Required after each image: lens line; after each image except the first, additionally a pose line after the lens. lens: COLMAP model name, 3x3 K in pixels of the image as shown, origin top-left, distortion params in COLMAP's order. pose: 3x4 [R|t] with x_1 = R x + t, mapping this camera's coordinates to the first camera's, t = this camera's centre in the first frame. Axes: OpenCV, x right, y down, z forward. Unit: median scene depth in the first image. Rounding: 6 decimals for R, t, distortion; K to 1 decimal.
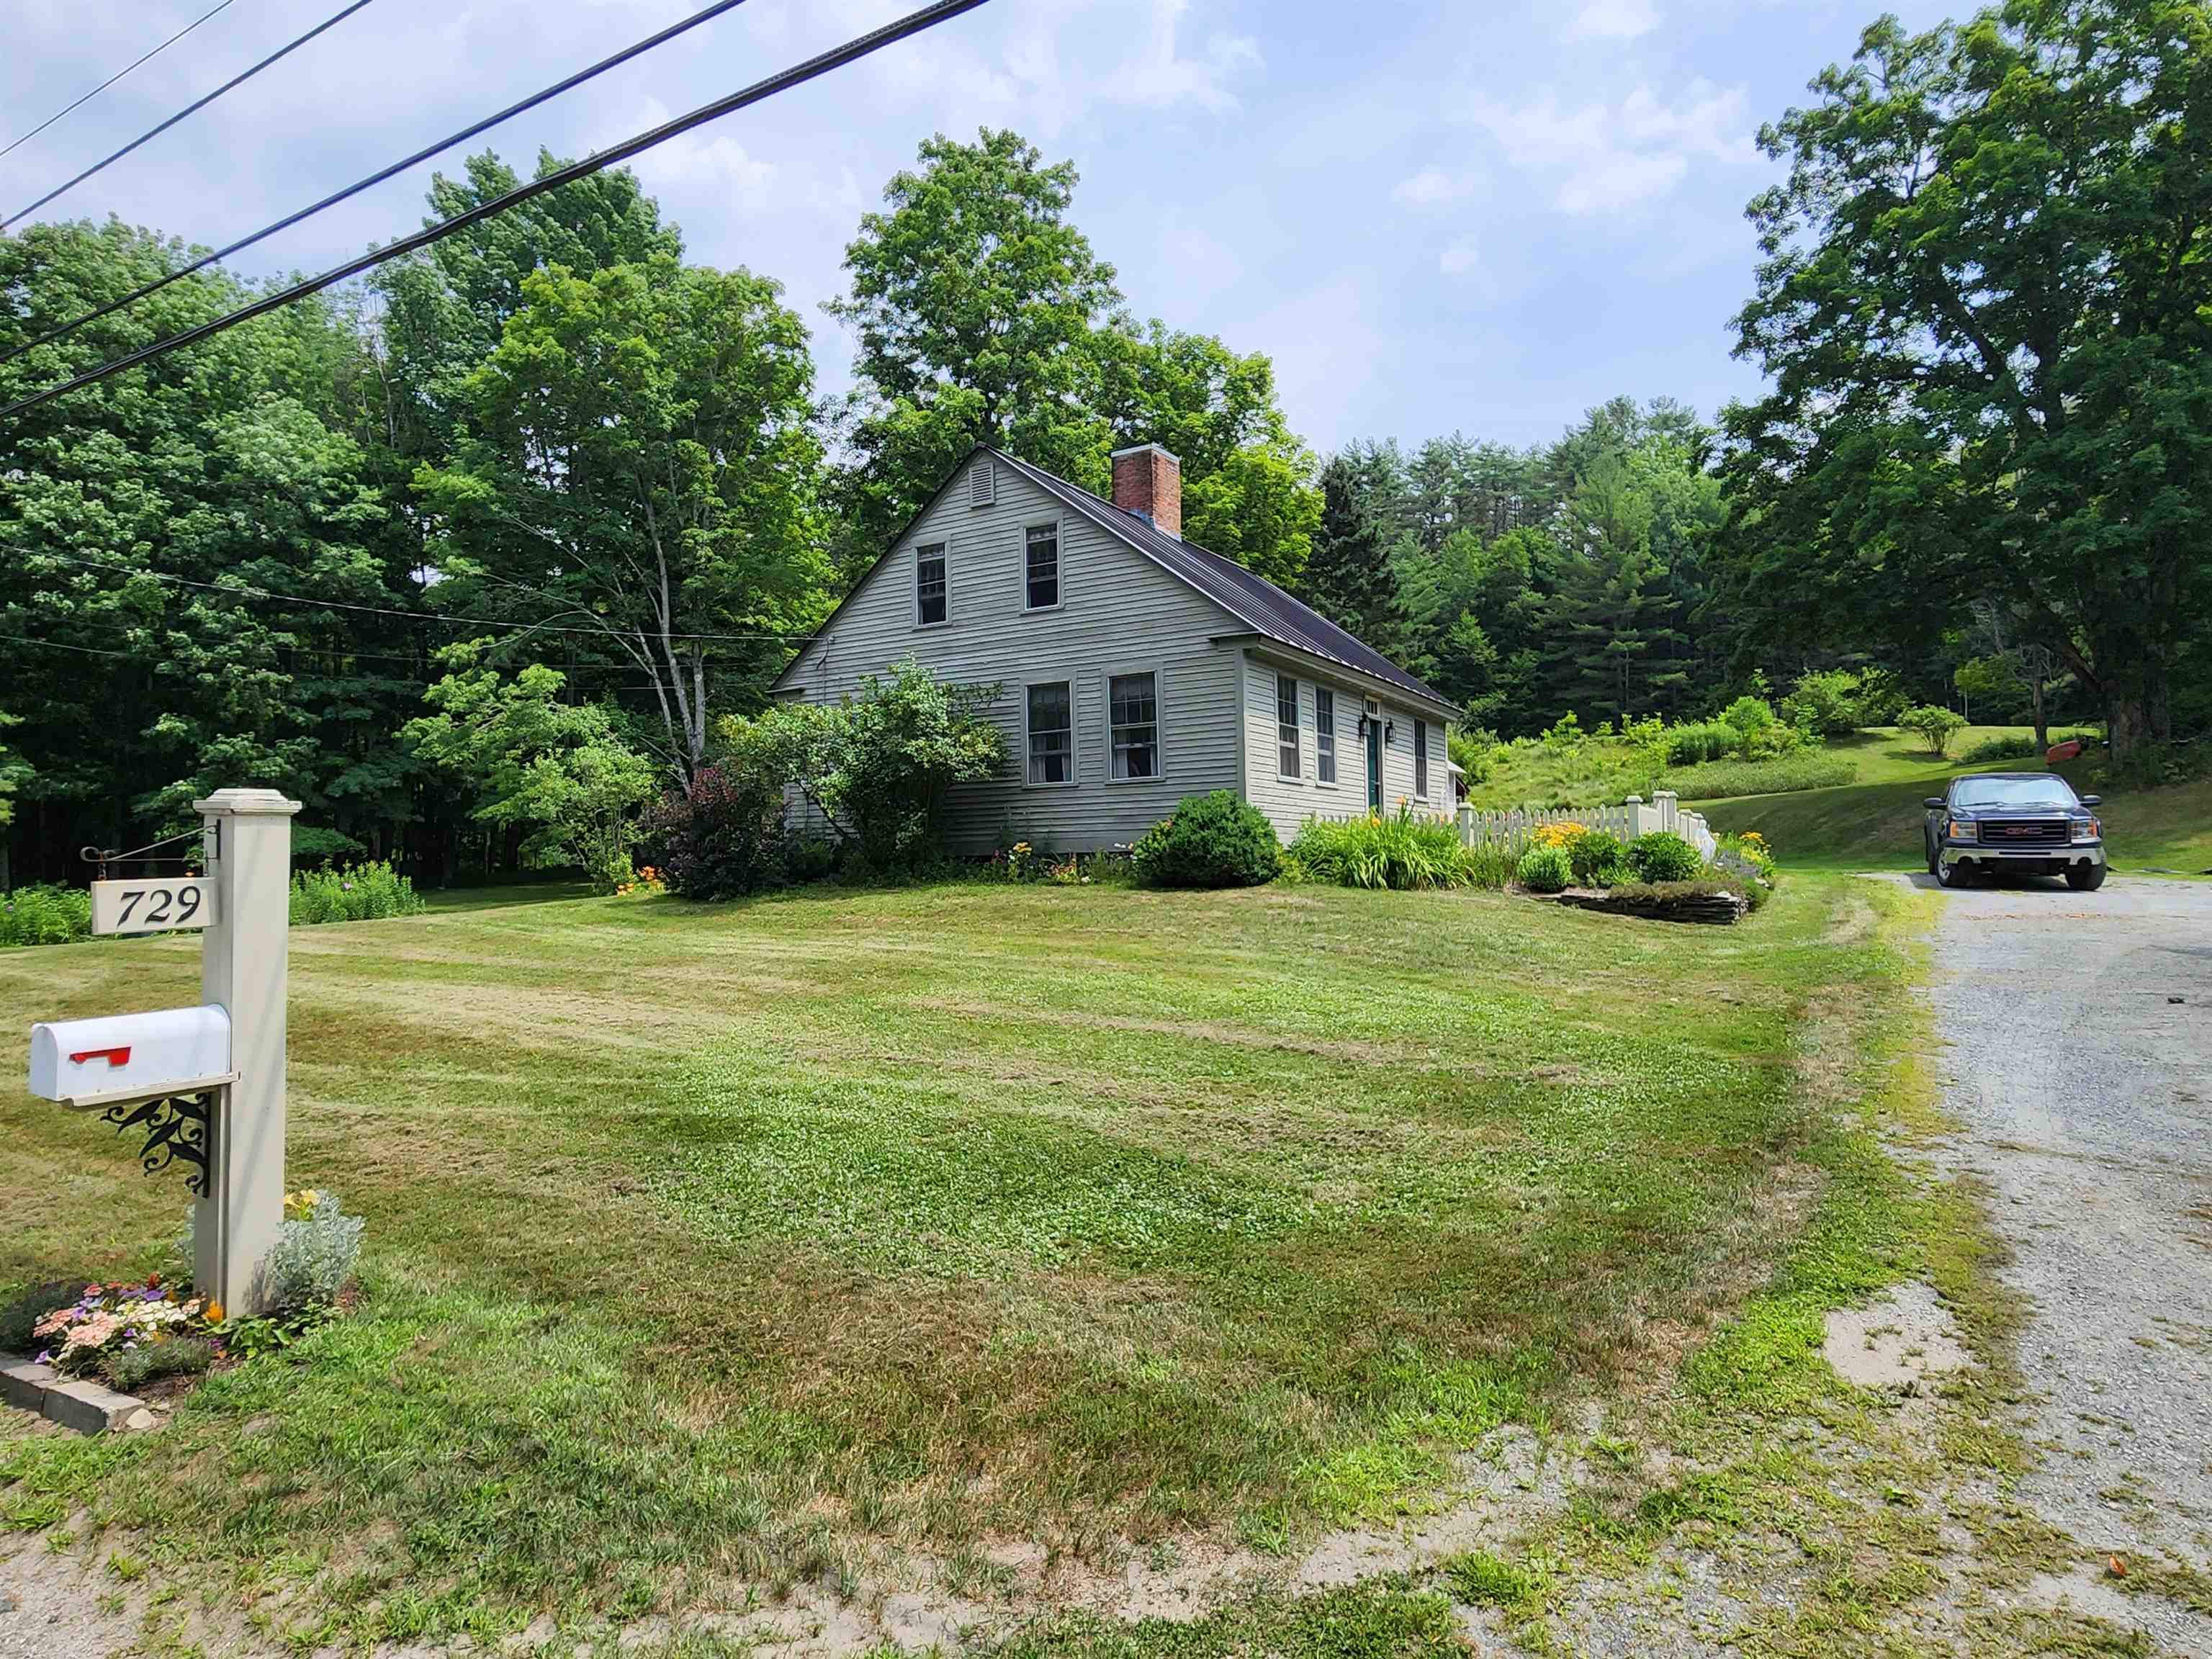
lens RADIAL K [[1155.6, 0, 1106.0], [0, 1155.6, 829.5], [0, 0, 1]] dist [0.056980, -0.055110]
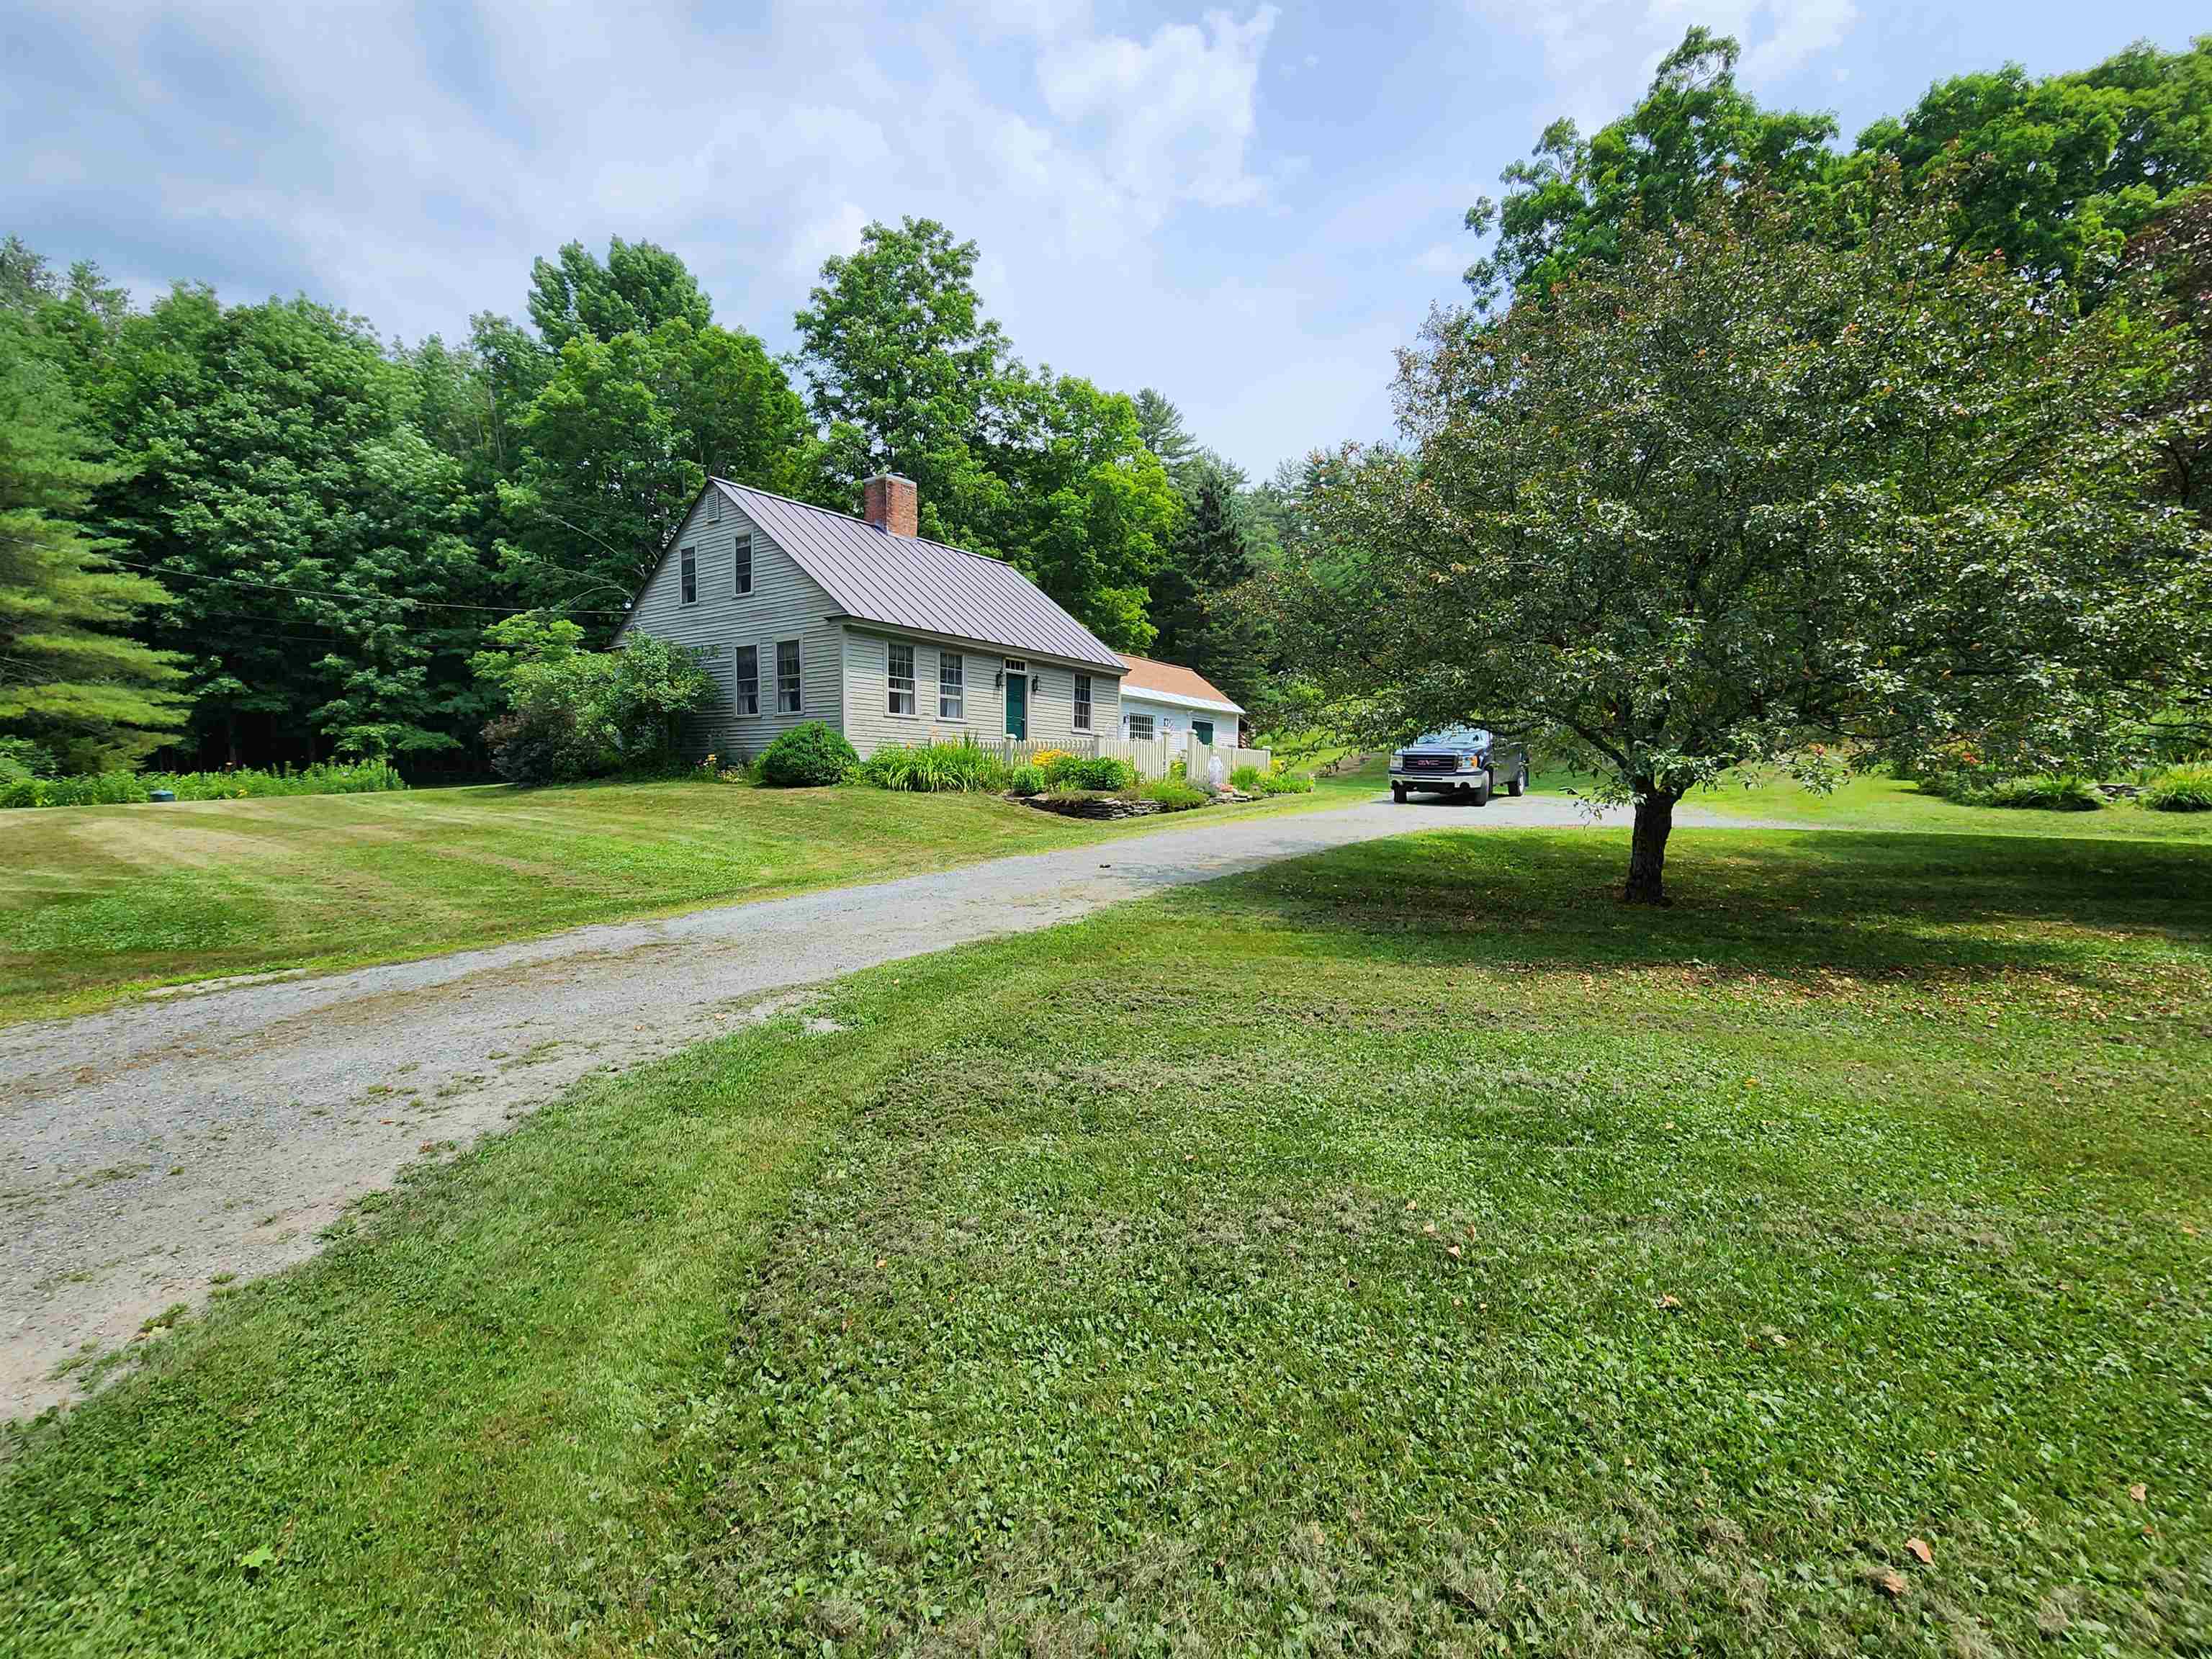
lens RADIAL K [[879.3, 0, 1106.0], [0, 879.3, 829.5], [0, 0, 1]] dist [-0.011803, -0.000110]
pose [[0.997127, 0.030095, -0.069511, 0.271238], [-0.023150, 0.994854, 0.098643, -0.008253], [0.072122, -0.096751, 0.992692, -0.053503]]
